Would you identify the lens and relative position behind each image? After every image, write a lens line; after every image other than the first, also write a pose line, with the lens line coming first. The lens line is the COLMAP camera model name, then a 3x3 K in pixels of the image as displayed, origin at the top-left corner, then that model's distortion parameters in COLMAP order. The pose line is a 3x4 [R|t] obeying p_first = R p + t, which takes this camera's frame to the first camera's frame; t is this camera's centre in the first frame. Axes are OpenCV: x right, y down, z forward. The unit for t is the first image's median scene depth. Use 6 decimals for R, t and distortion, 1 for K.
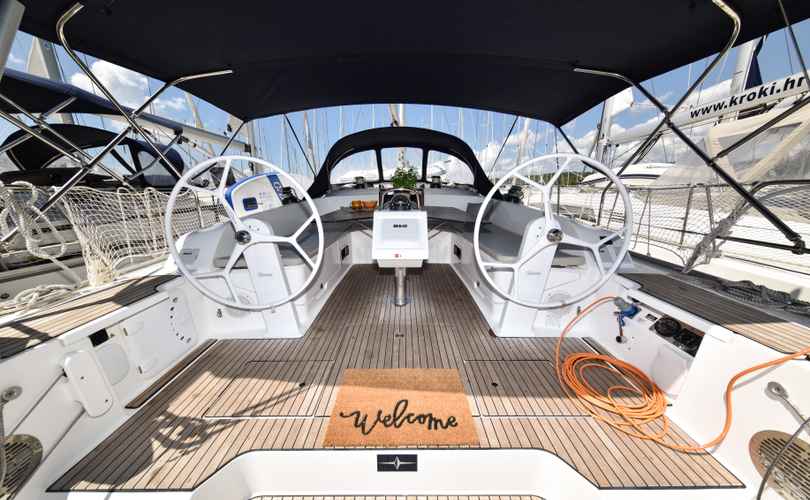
lens RADIAL K [[260.6, 0, 408.8], [0, 260.6, 250.7], [0, 0, 1]] dist [0.001860, -0.000421]
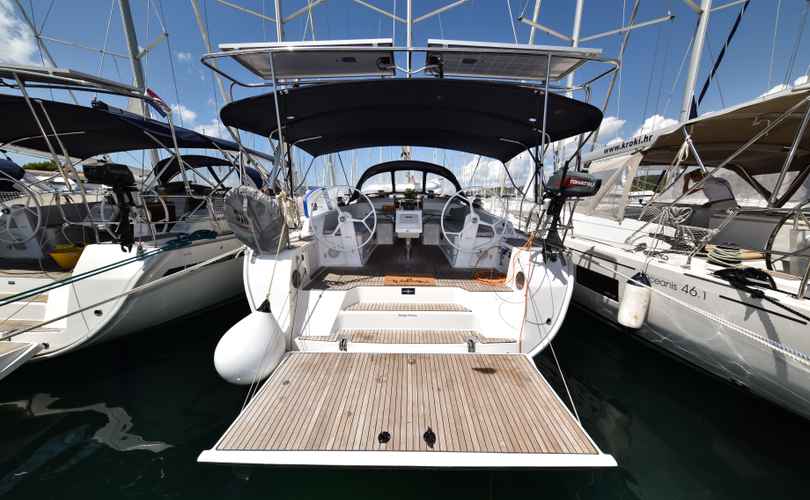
lens RADIAL K [[260.6, 0, 405.5], [0, 260.6, 246.4], [0, 0, 1]] dist [0.001860, -0.000421]
pose [[0.999575, 0.017282, -0.023464, -0.007249], [-0.018202, 0.999051, -0.039570, 0.208624], [0.022758, 0.039980, 0.998941, -1.017807]]
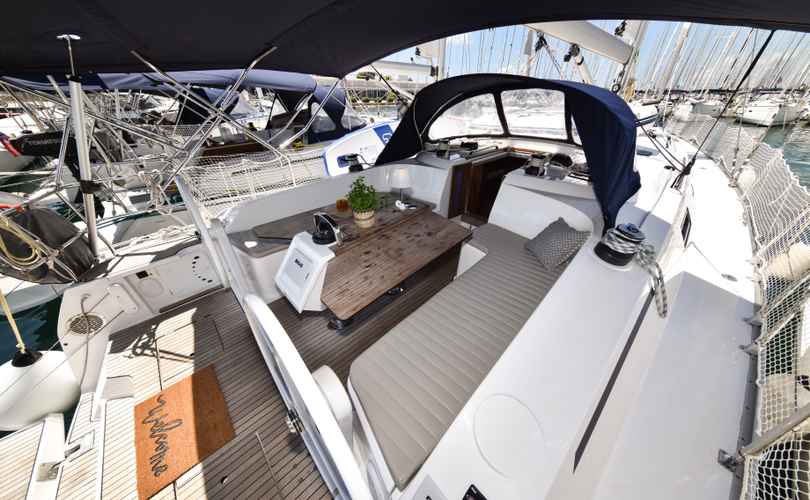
lens RADIAL K [[260.6, 0, 412.2], [0, 260.6, 249.1], [0, 0, 1]] dist [0.001860, -0.000421]
pose [[0.677232, 0.384204, -0.627490, 0.710562], [-0.170713, 0.911613, 0.373924, -0.496563], [0.715691, -0.146112, 0.682962, 0.638296]]
